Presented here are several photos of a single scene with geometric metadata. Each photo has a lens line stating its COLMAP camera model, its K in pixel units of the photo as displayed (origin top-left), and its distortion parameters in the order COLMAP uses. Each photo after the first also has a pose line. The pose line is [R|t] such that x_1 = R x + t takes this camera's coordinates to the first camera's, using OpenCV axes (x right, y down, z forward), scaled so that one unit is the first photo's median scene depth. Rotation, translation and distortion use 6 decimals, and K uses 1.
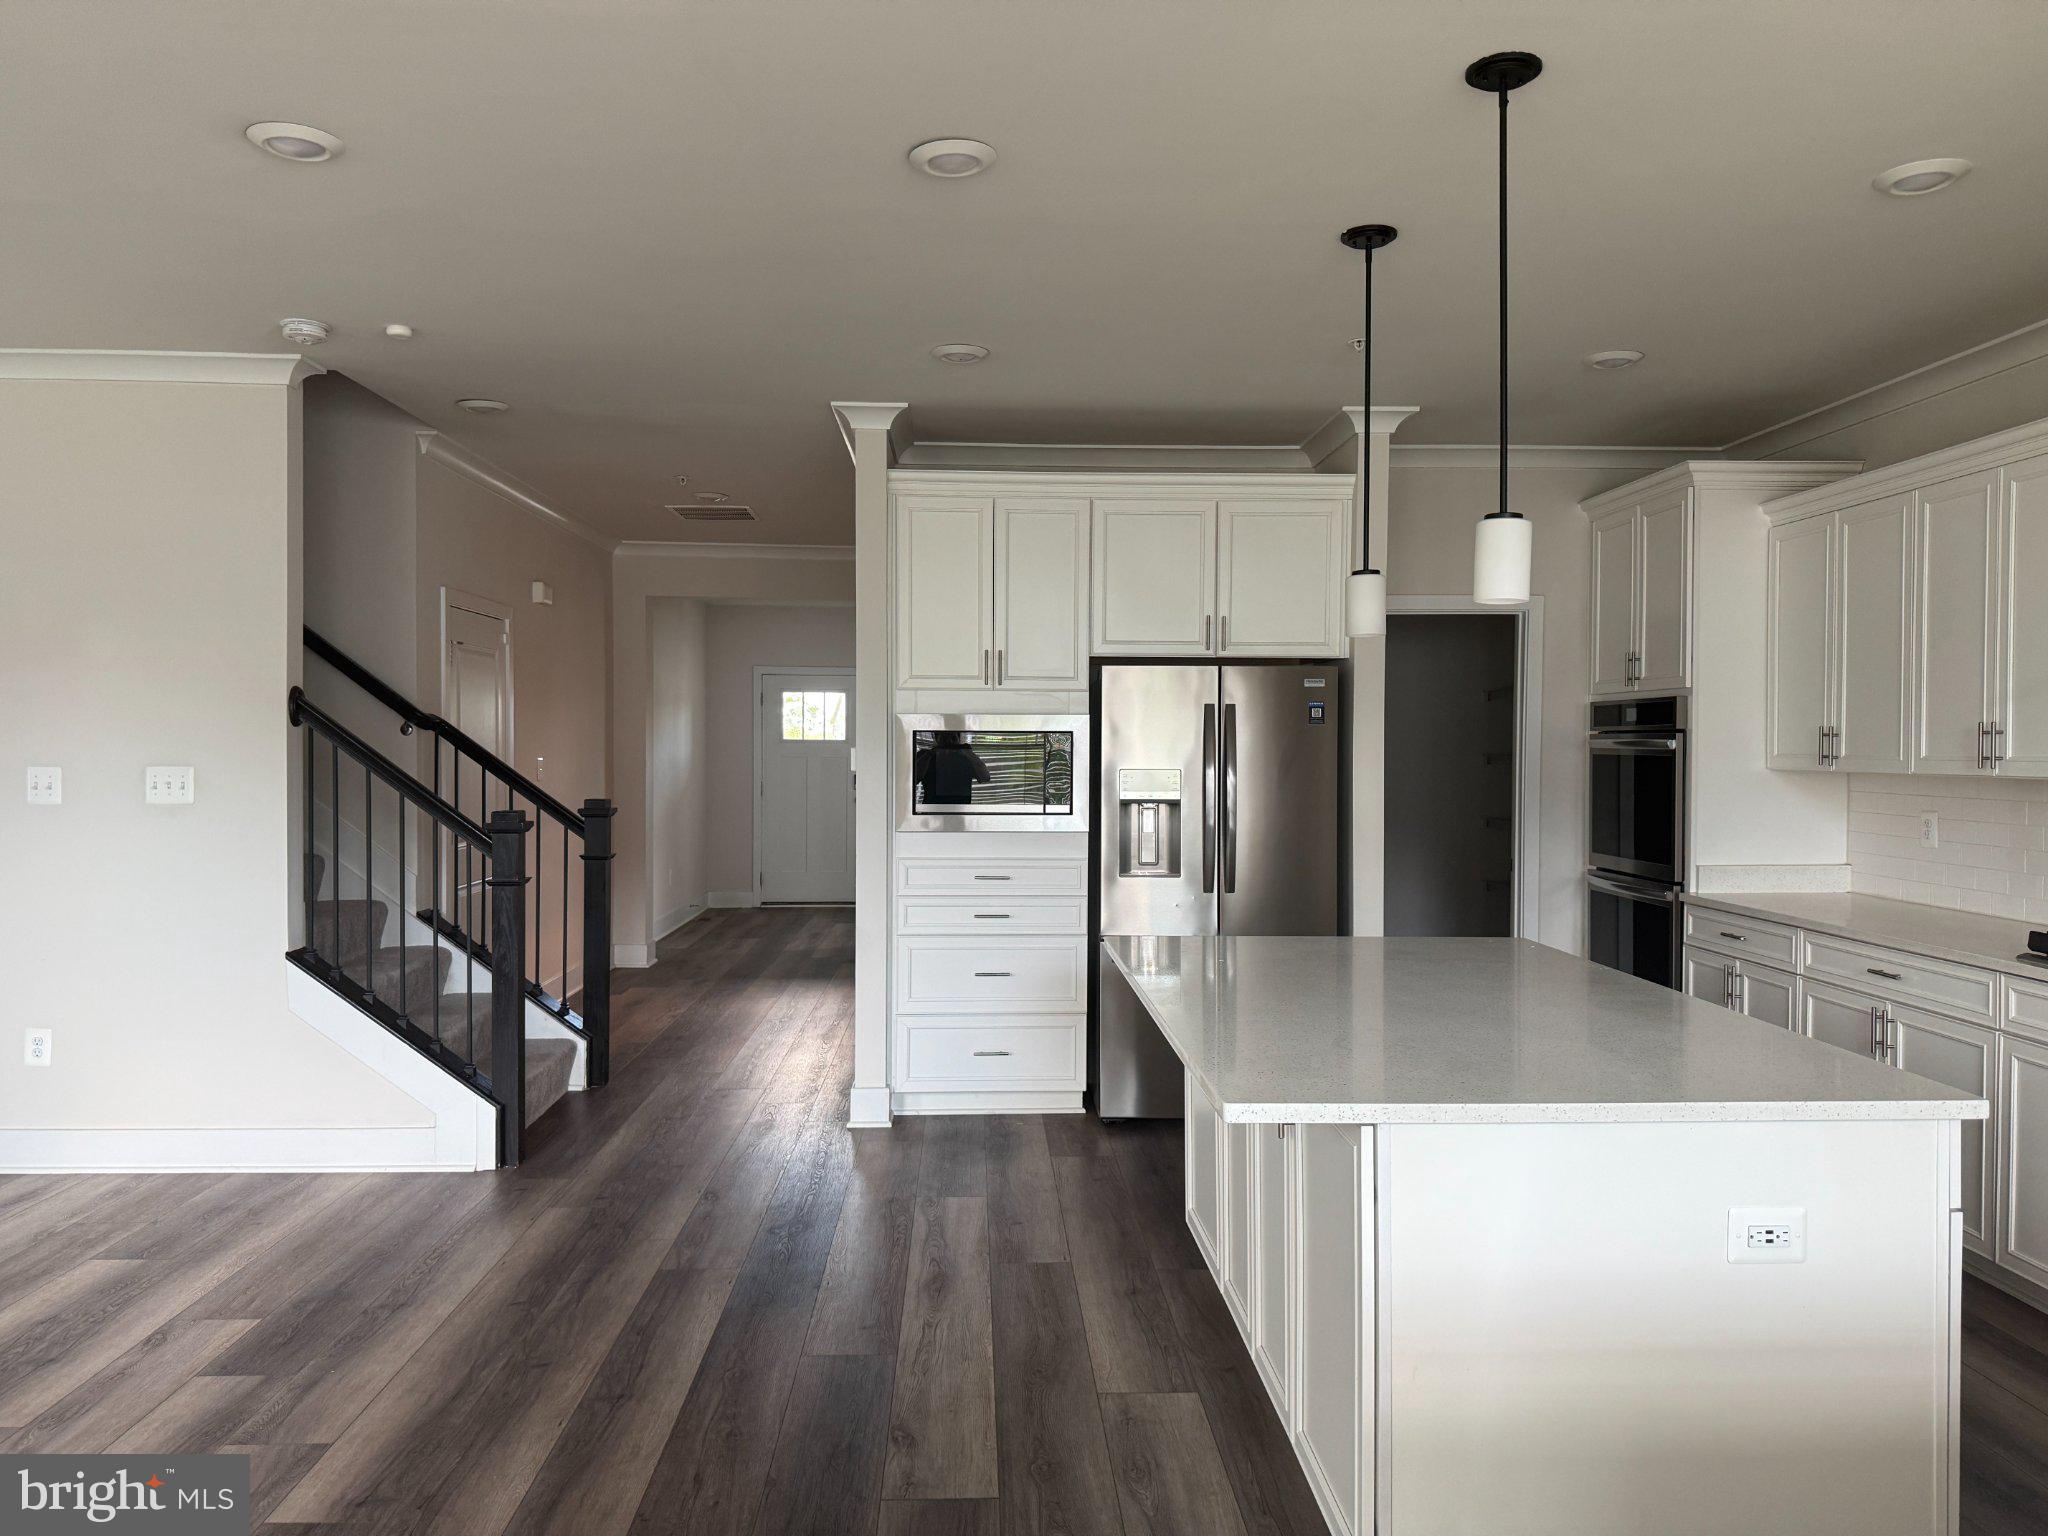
lens RADIAL K [[1447.0, 0, 1024.0], [0, 1447.0, 768.0], [0, 0, 1]] dist [0.054352, -0.068822]
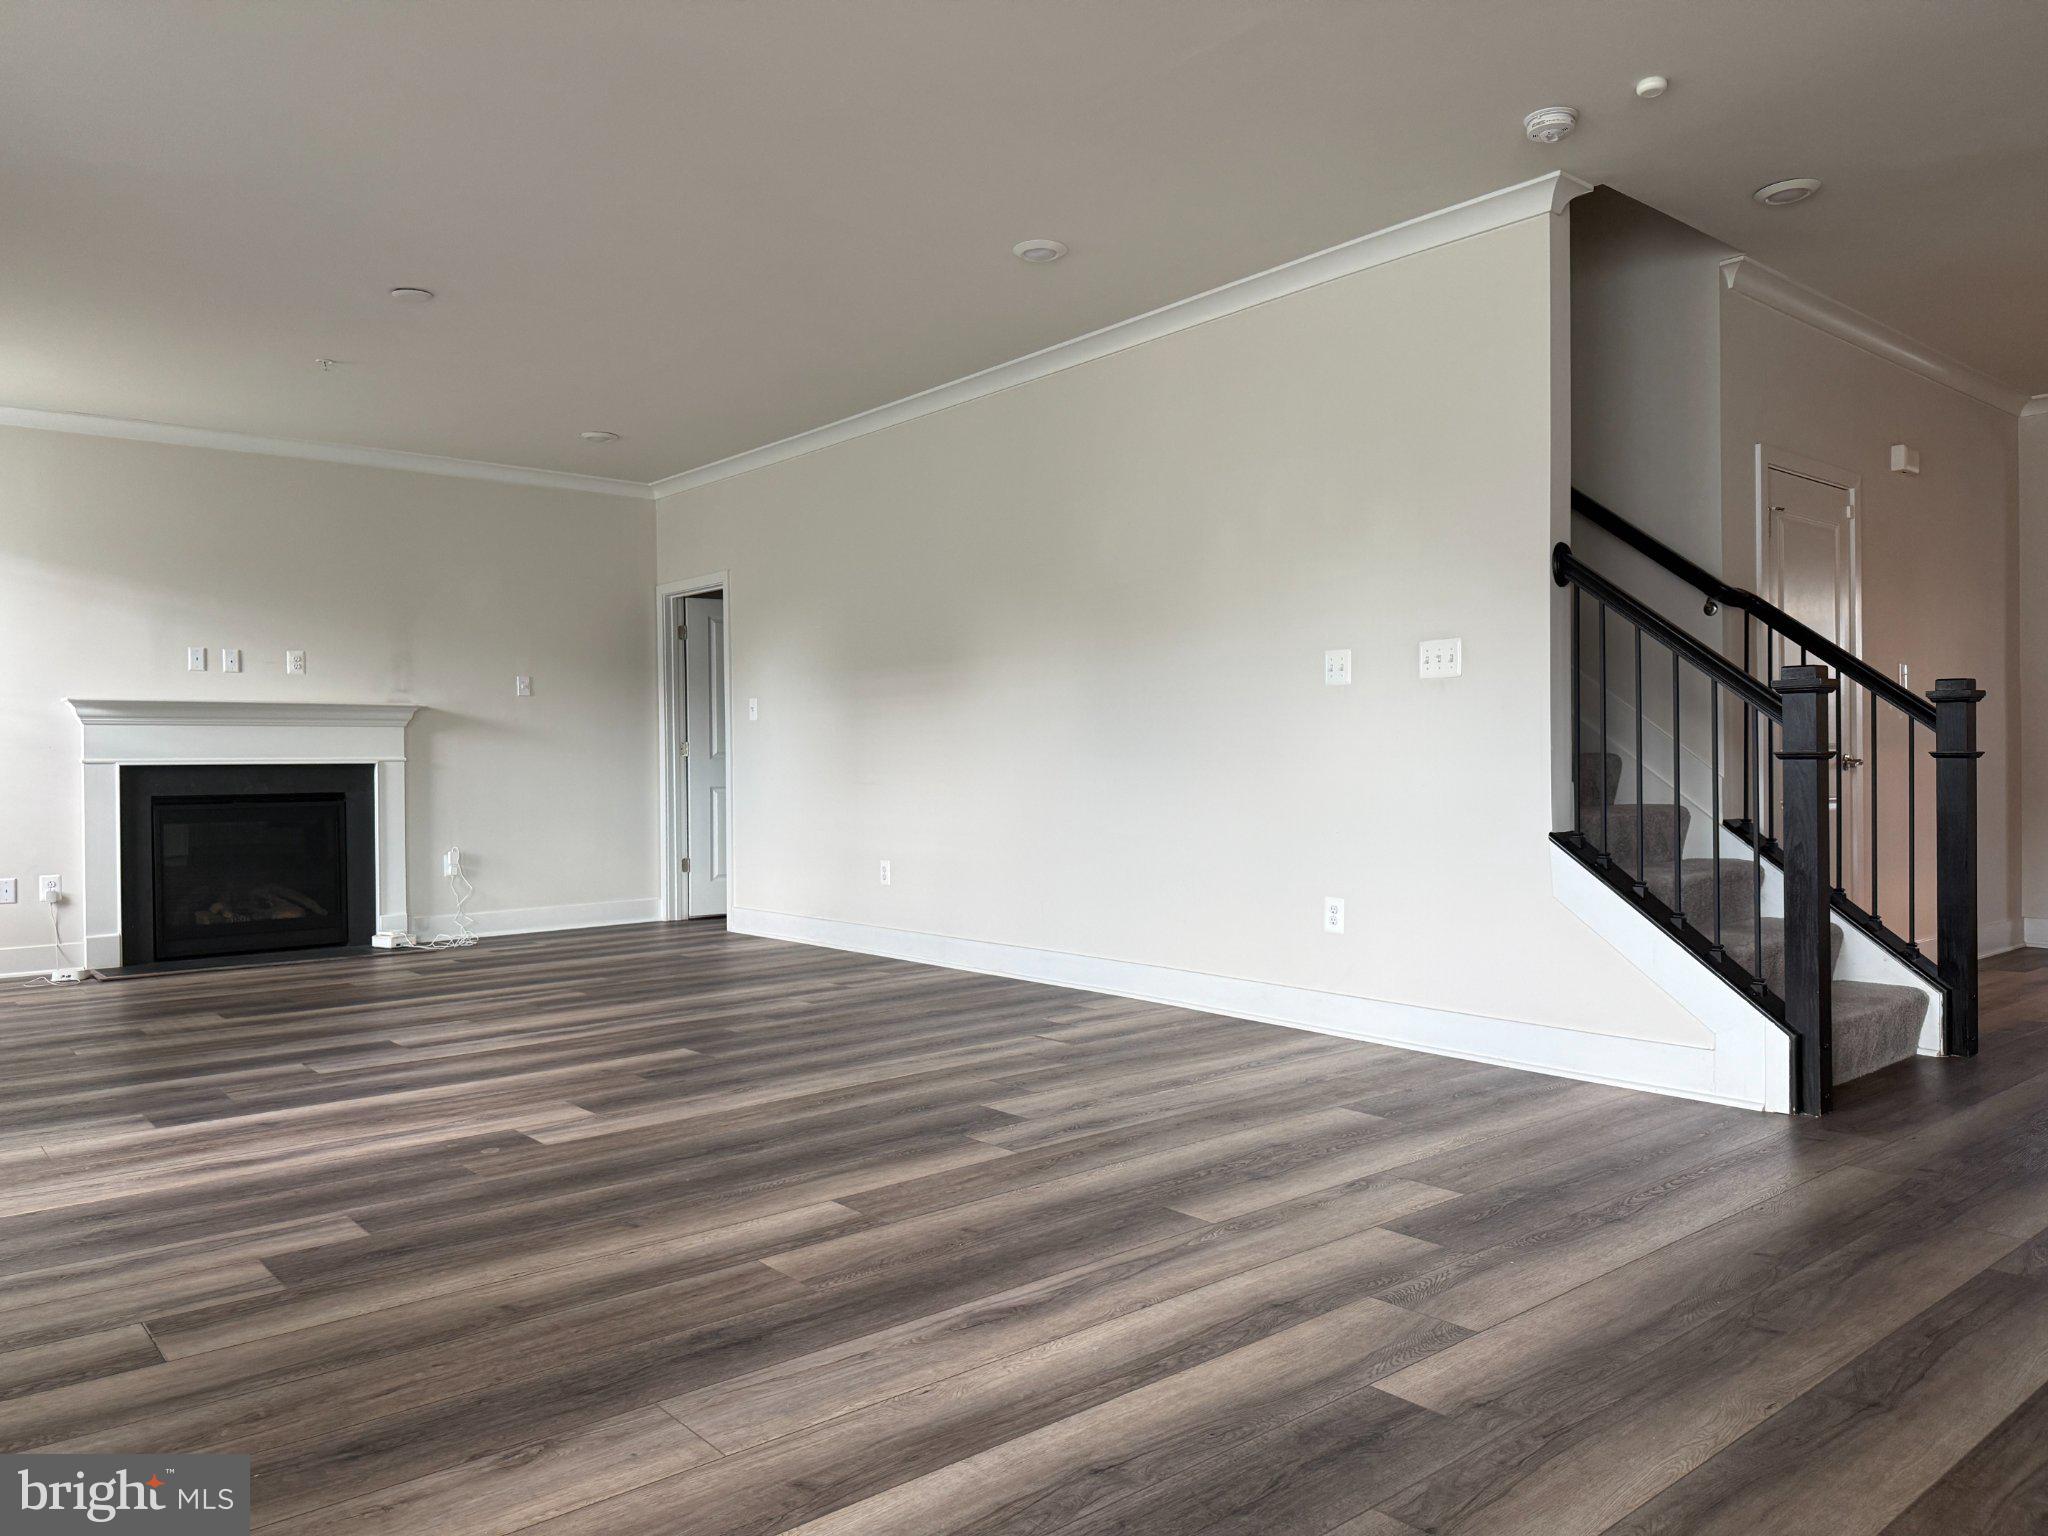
lens RADIAL K [[1447.0, 0, 1024.0], [0, 1447.0, 768.0], [0, 0, 1]] dist [0.054352, -0.068822]
pose [[0.616896, -0.007212, -0.787012, 0.010022], [0.001592, 0.999967, -0.007915, 0.093133], [0.787043, 0.003630, 0.616887, 0.180236]]
